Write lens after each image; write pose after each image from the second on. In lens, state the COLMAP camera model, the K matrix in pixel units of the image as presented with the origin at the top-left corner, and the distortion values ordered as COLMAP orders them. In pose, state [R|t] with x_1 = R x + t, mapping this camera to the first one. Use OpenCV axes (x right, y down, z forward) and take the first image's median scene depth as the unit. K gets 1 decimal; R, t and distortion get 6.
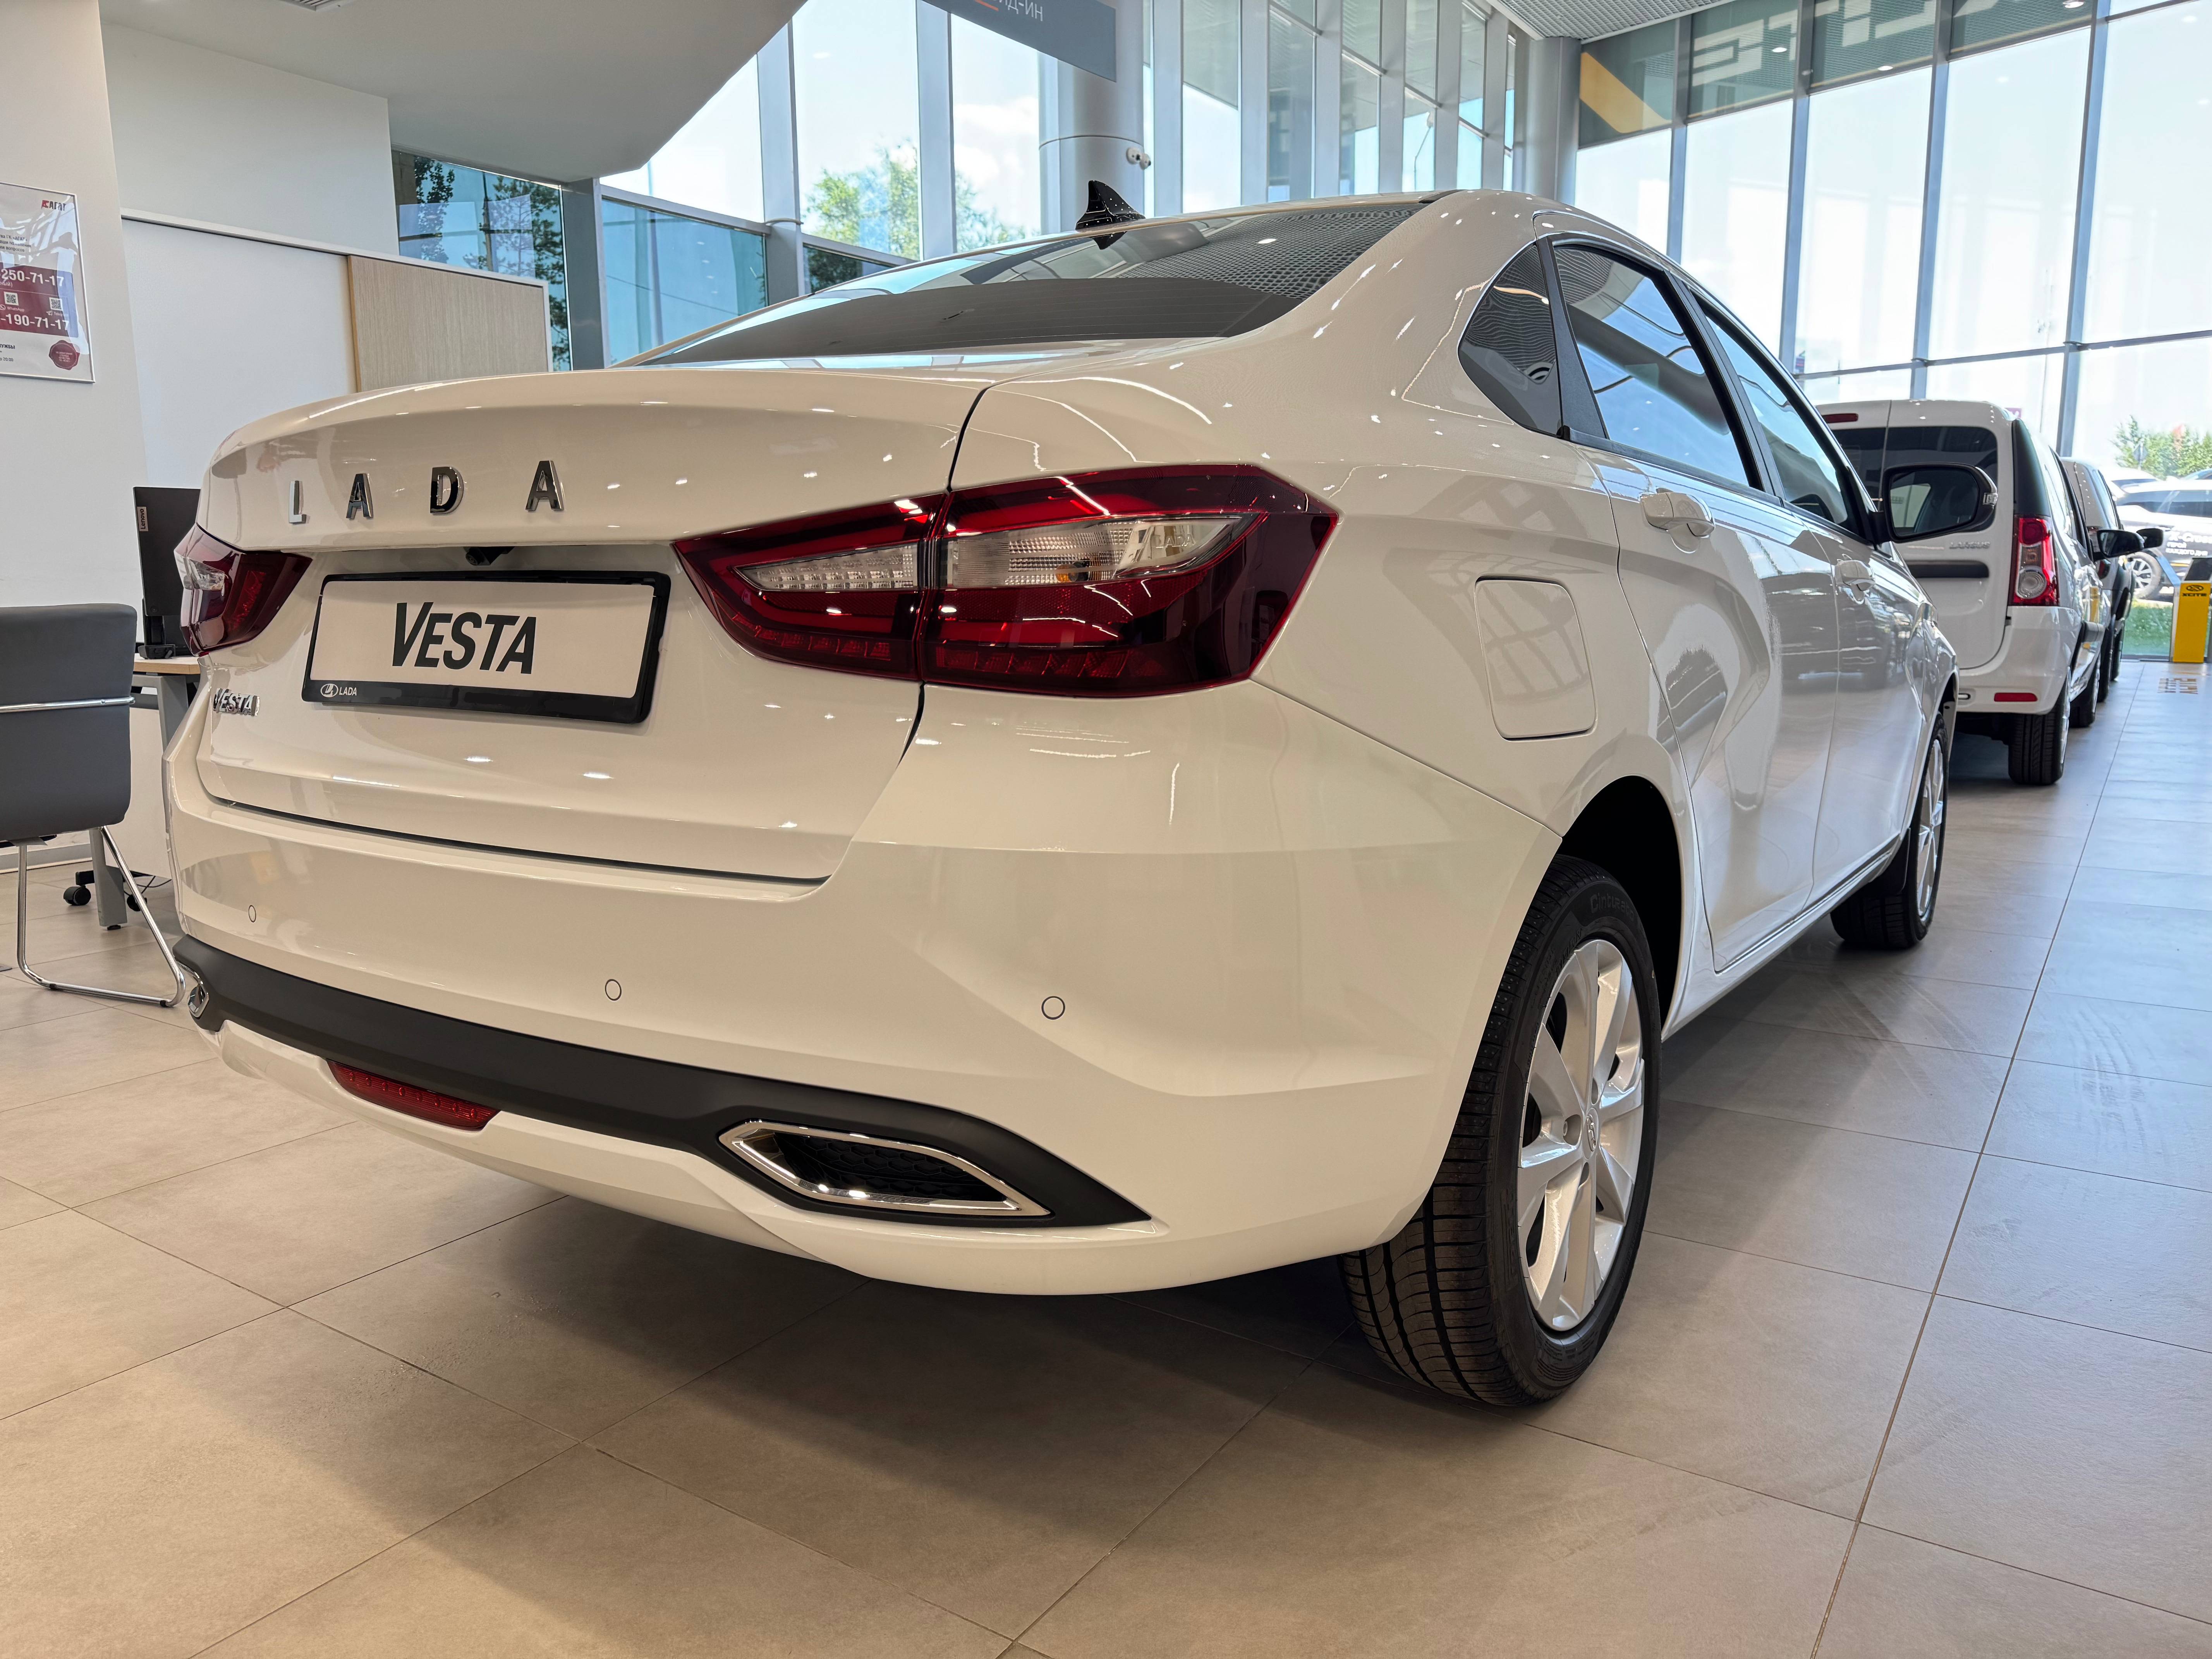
lens RADIAL K [[1547.4, 0, 1120.4], [0, 1547.4, 832.9], [0, 0, 1]] dist [0.028156, -0.031268]
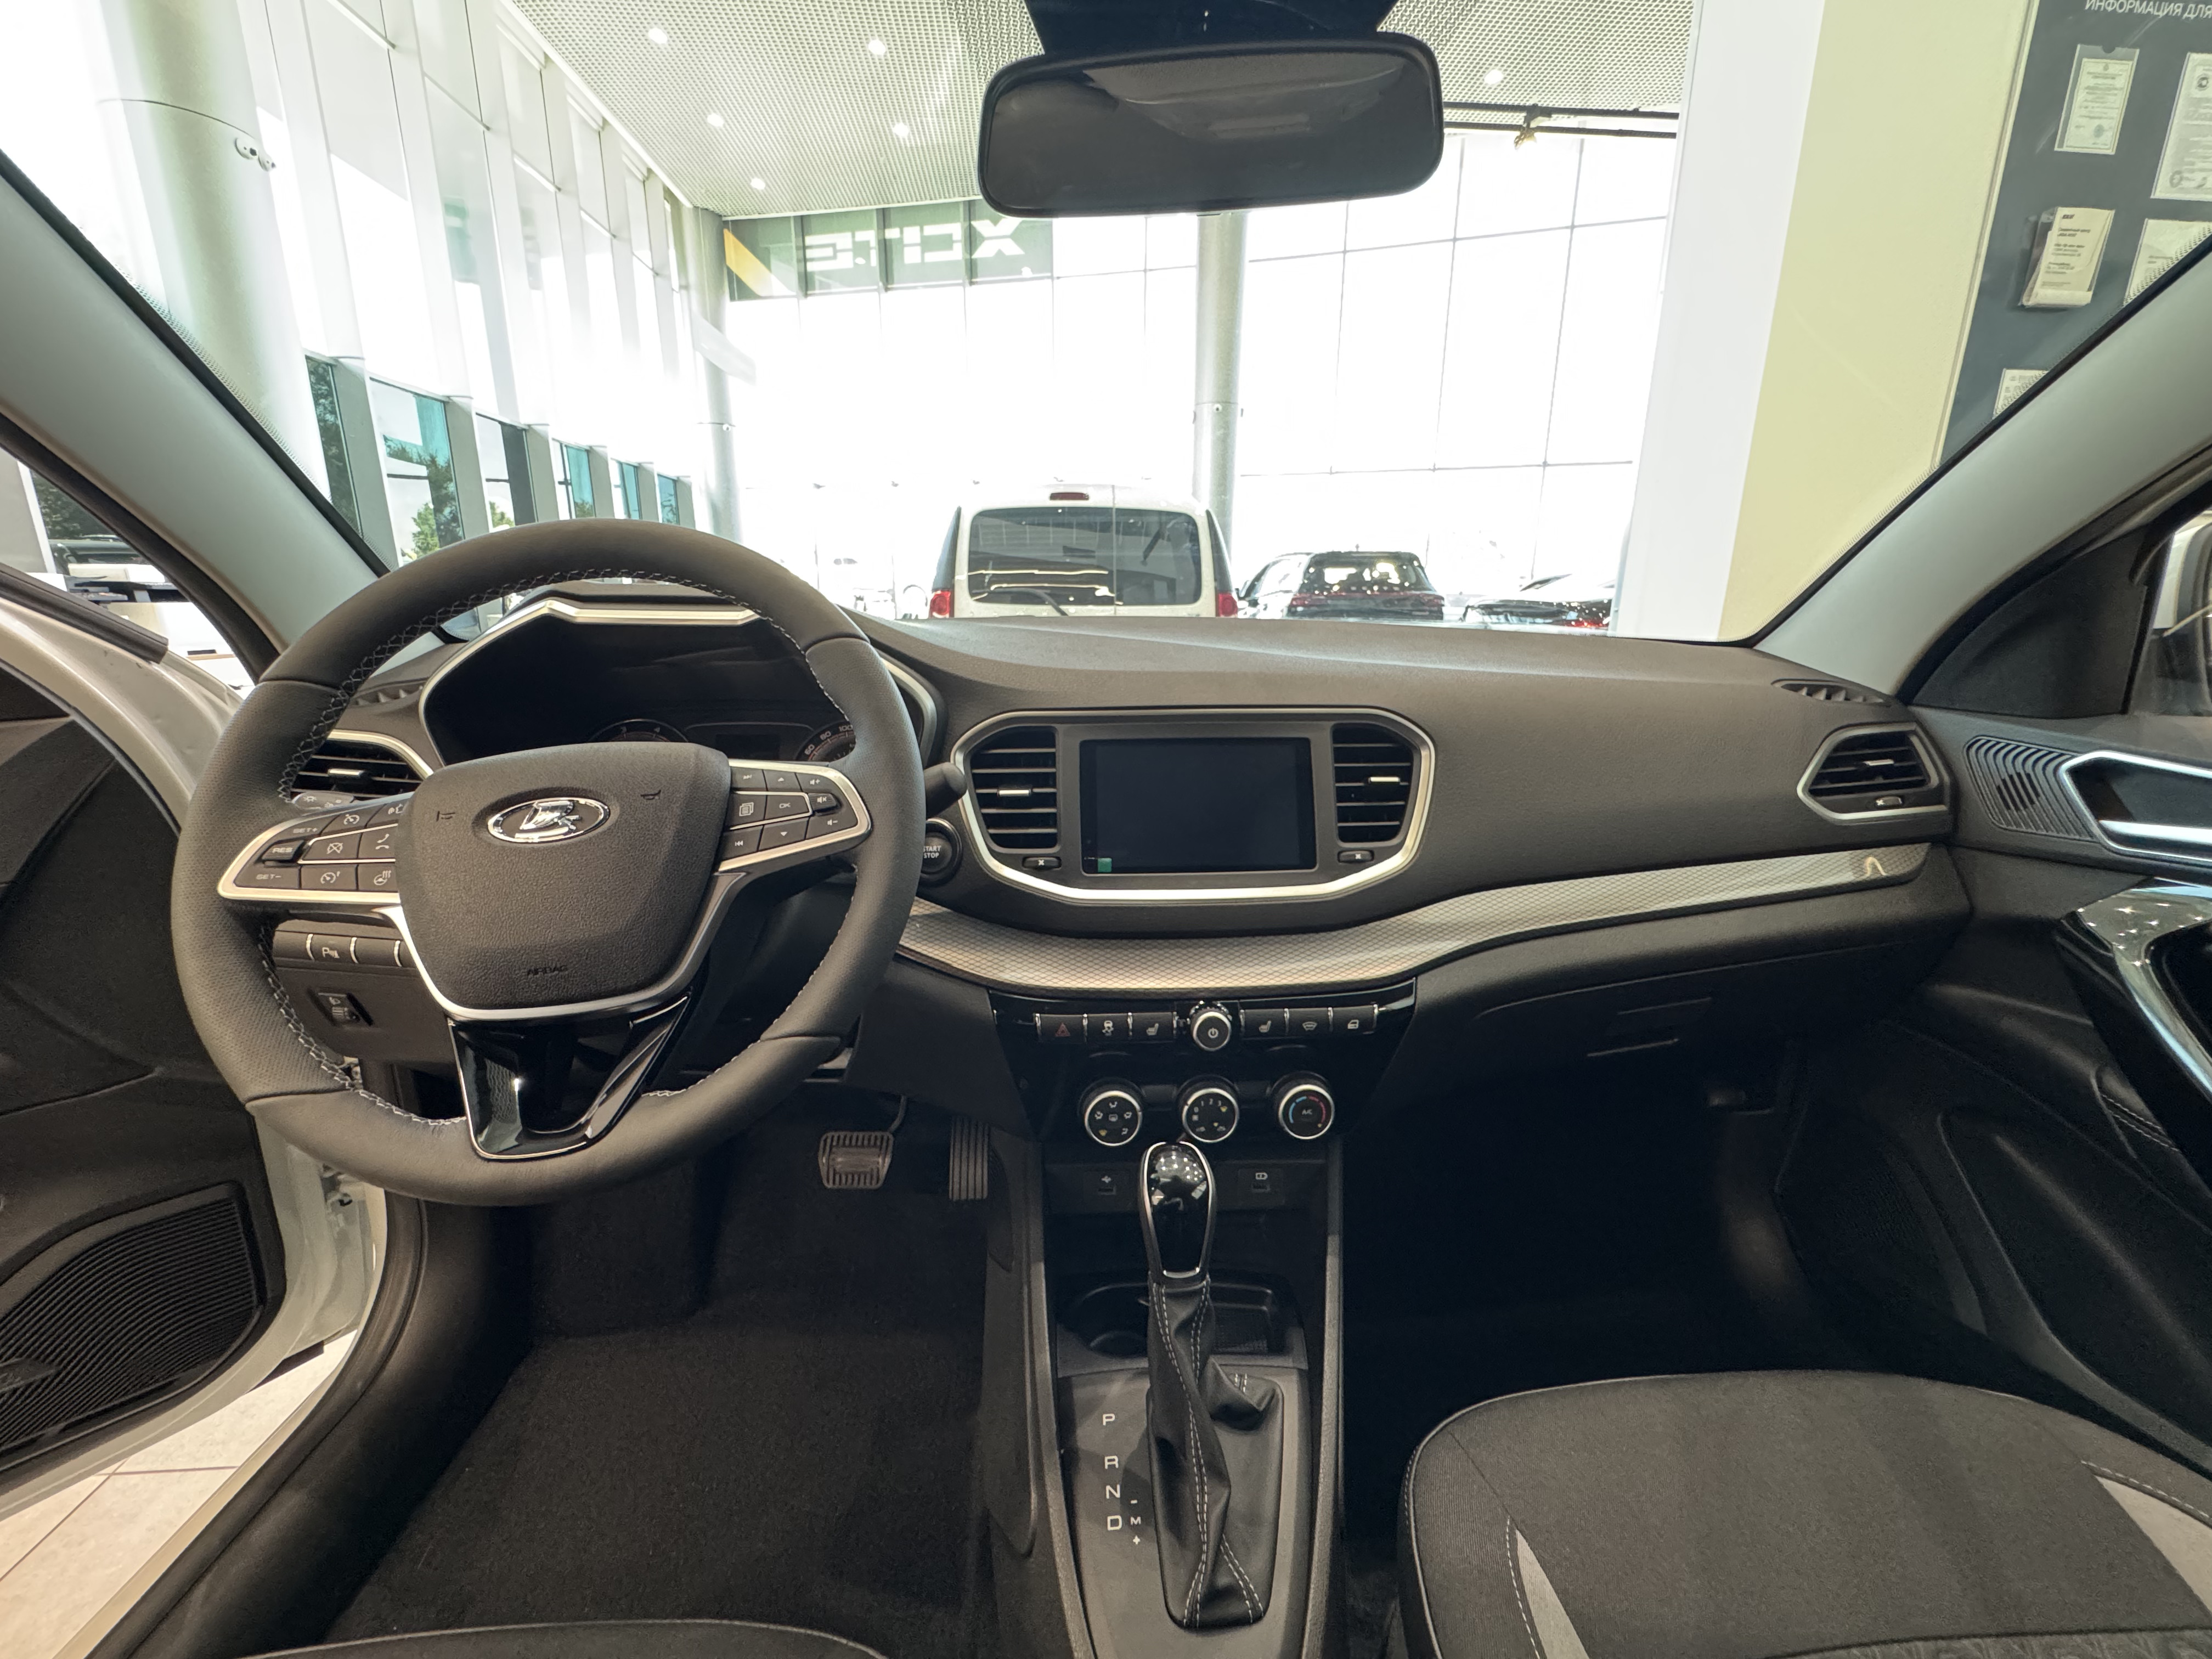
lens RADIAL K [[892.8, 0, 1112.3], [0, 892.8, 827.1], [0, 0, 1]] dist [-0.000861, -0.000382]
pose [[0.788827, -0.133654, 0.599907, 0.328781], [0.085928, 0.990465, 0.107678, -0.439747], [-0.608579, -0.033391, 0.792790, 2.077064]]
